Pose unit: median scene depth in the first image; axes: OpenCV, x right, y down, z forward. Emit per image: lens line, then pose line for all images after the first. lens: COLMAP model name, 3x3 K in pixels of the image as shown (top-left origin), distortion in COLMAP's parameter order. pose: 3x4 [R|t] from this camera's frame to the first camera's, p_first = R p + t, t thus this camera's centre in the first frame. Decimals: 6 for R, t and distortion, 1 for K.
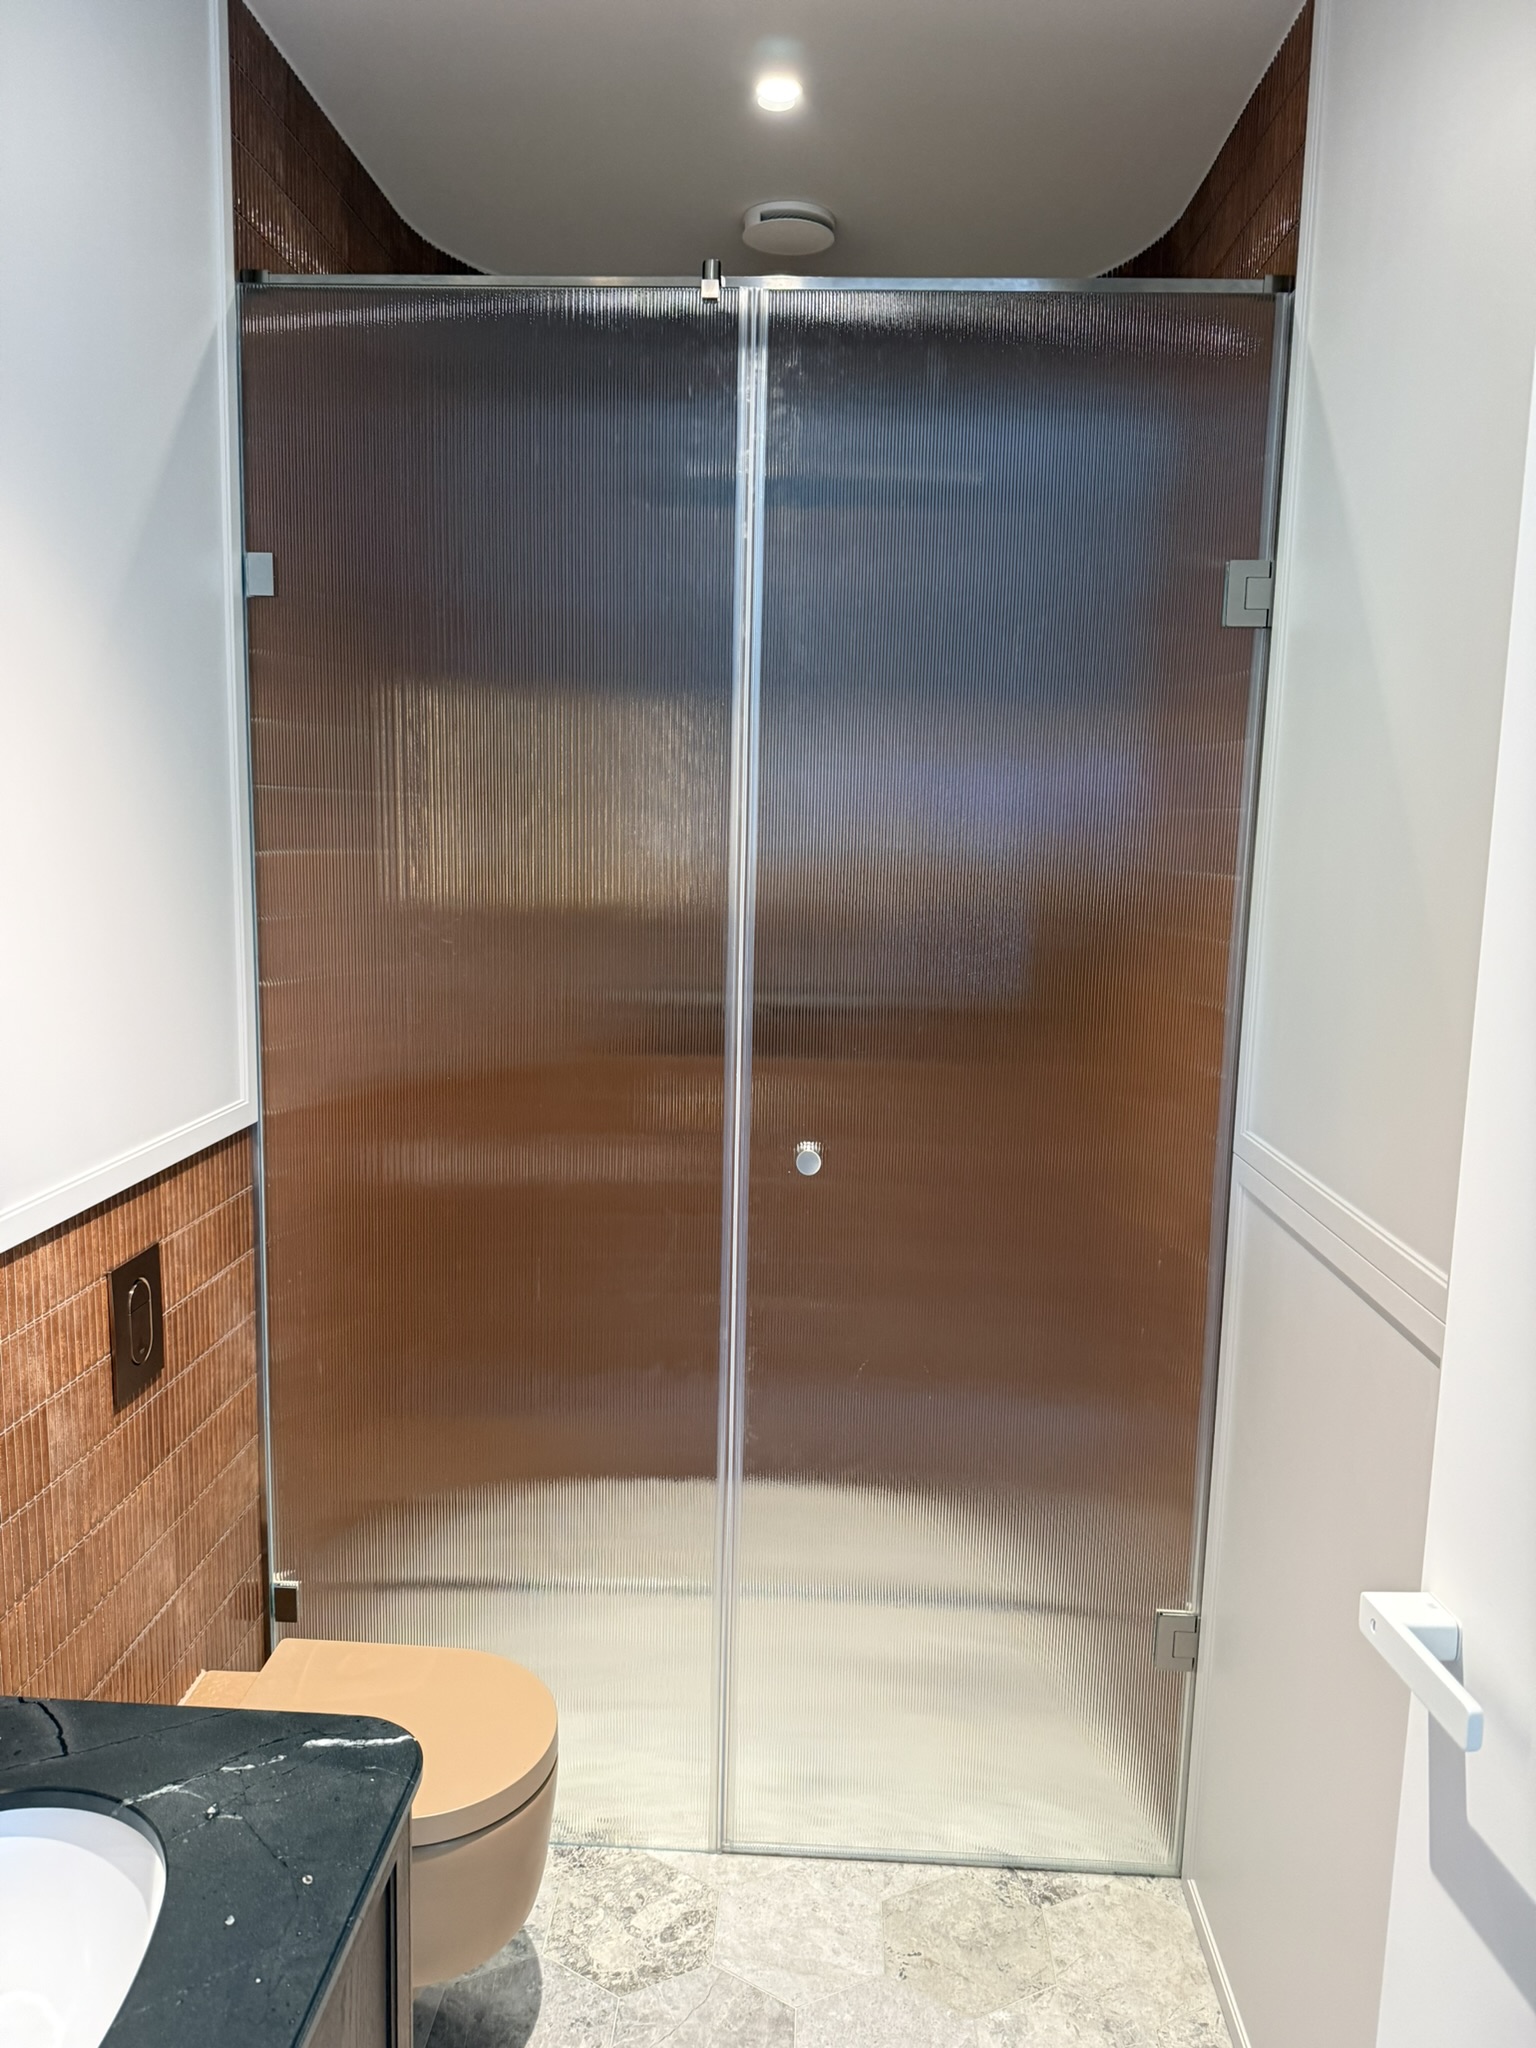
lens RADIAL K [[1449.6, 0, 768.0], [0, 1449.6, 1024.0], [0, 0, 1]] dist [-0.000992, -0.002935]
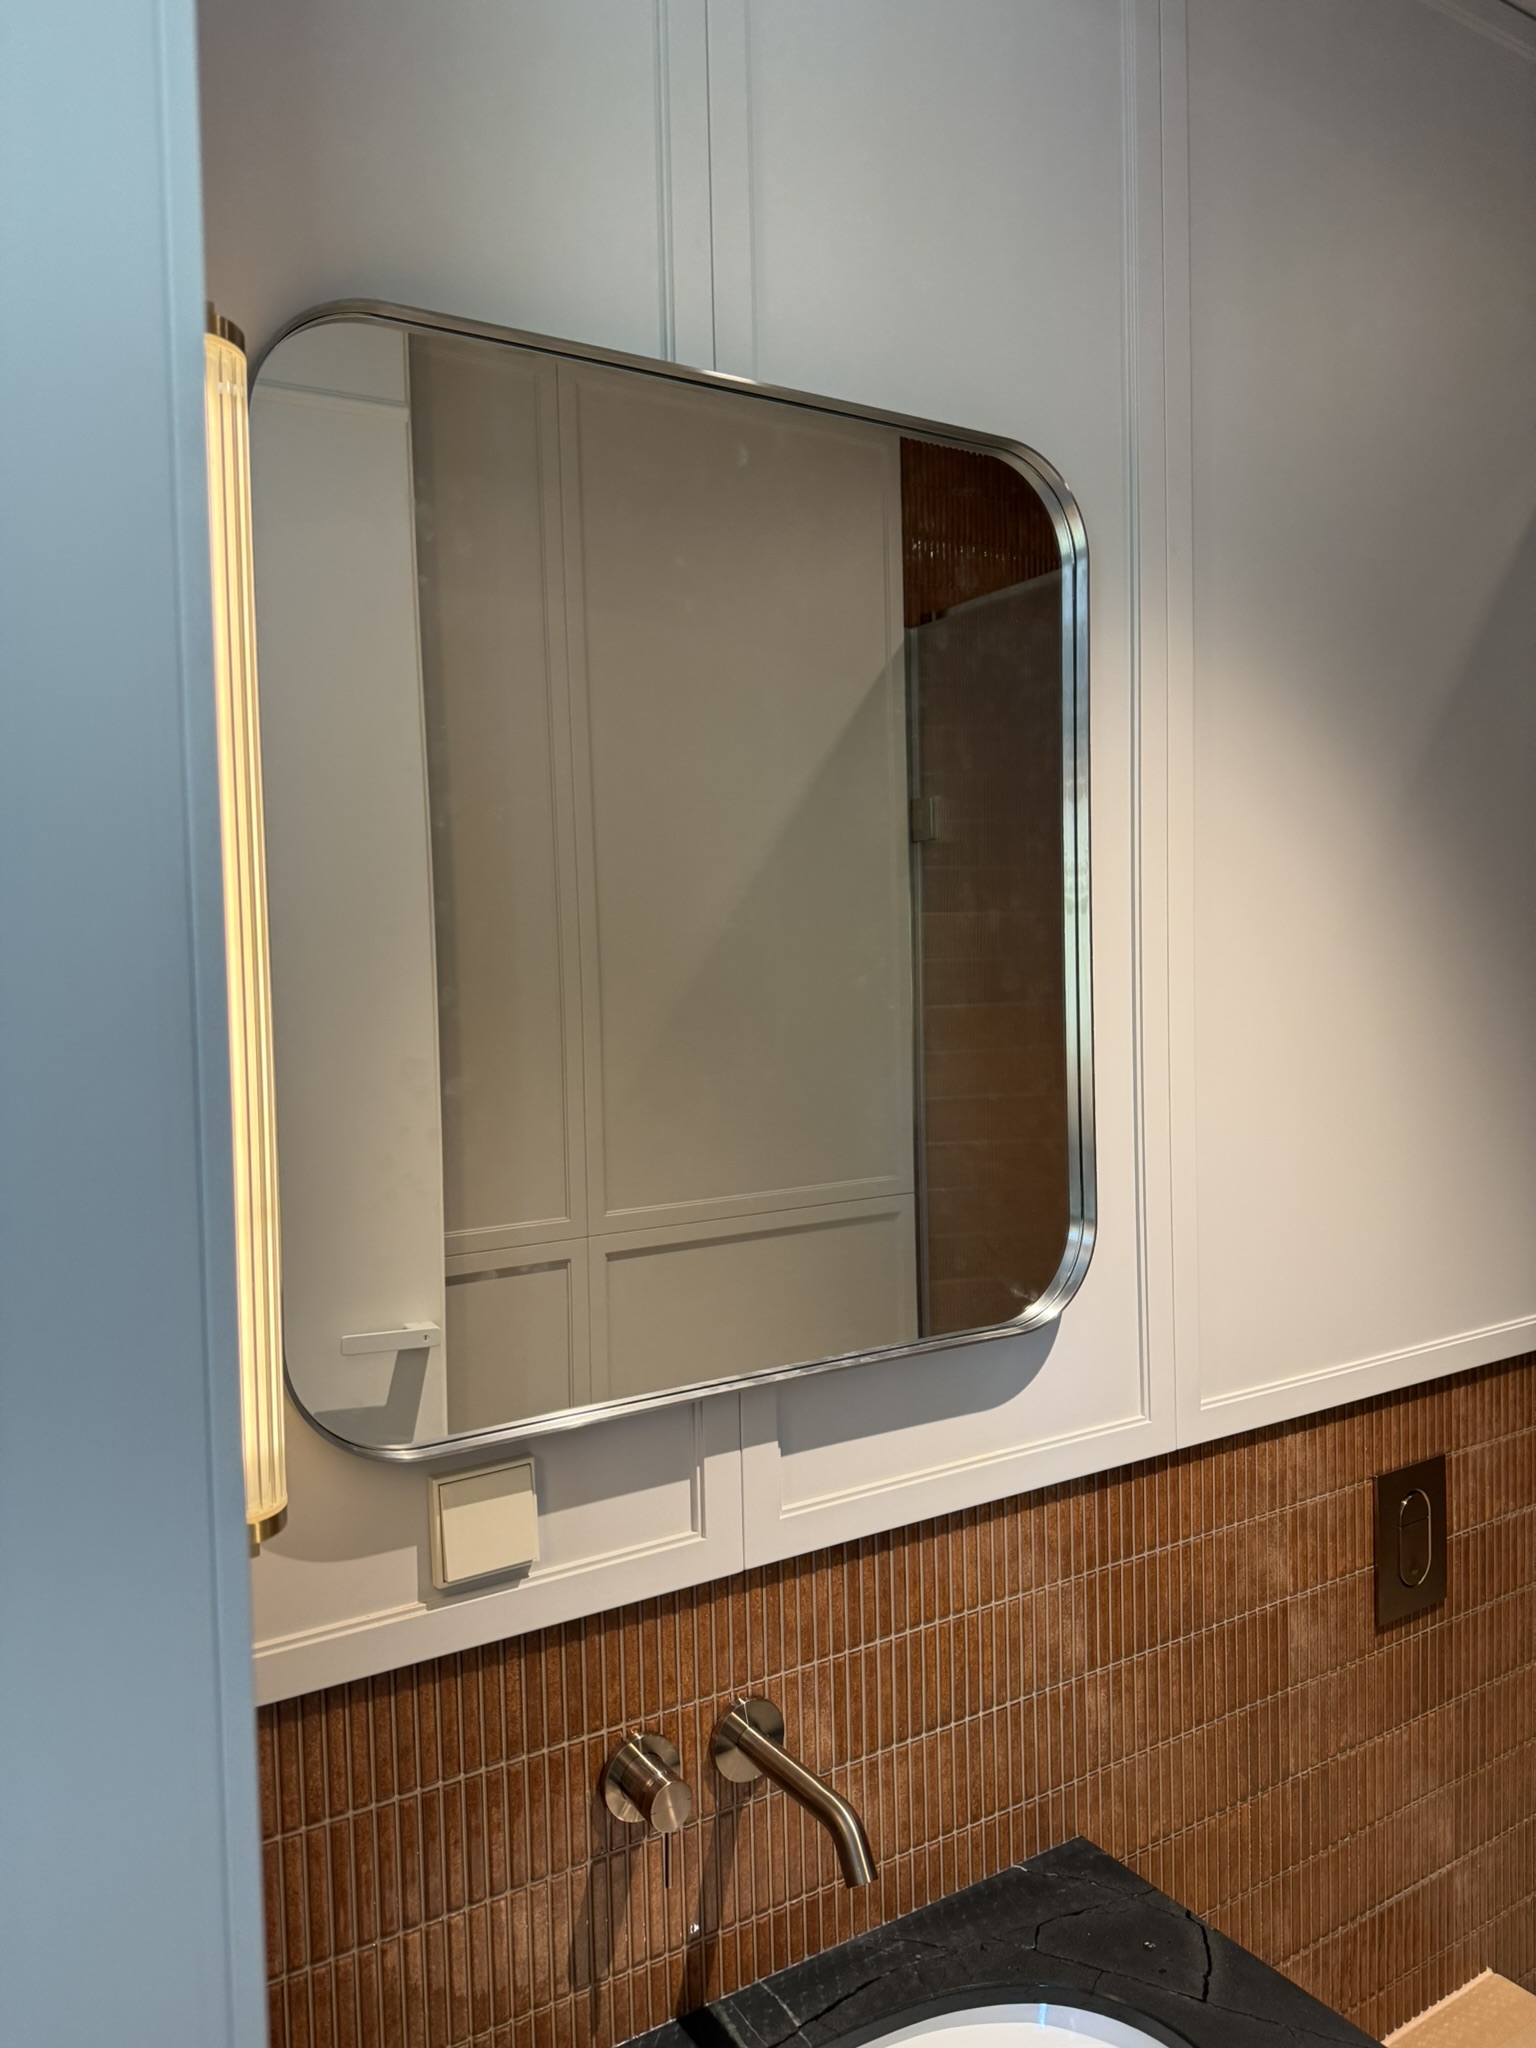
lens RADIAL K [[1449.6, 0, 768.0], [0, 1449.6, 1024.0], [0, 0, 1]] dist [-0.000992, -0.002935]
pose [[0.564495, -0.004682, -0.825423, 0.095267], [-0.077945, 0.995213, -0.058951, -0.032532], [0.821748, 0.097615, 0.561428, 0.139224]]
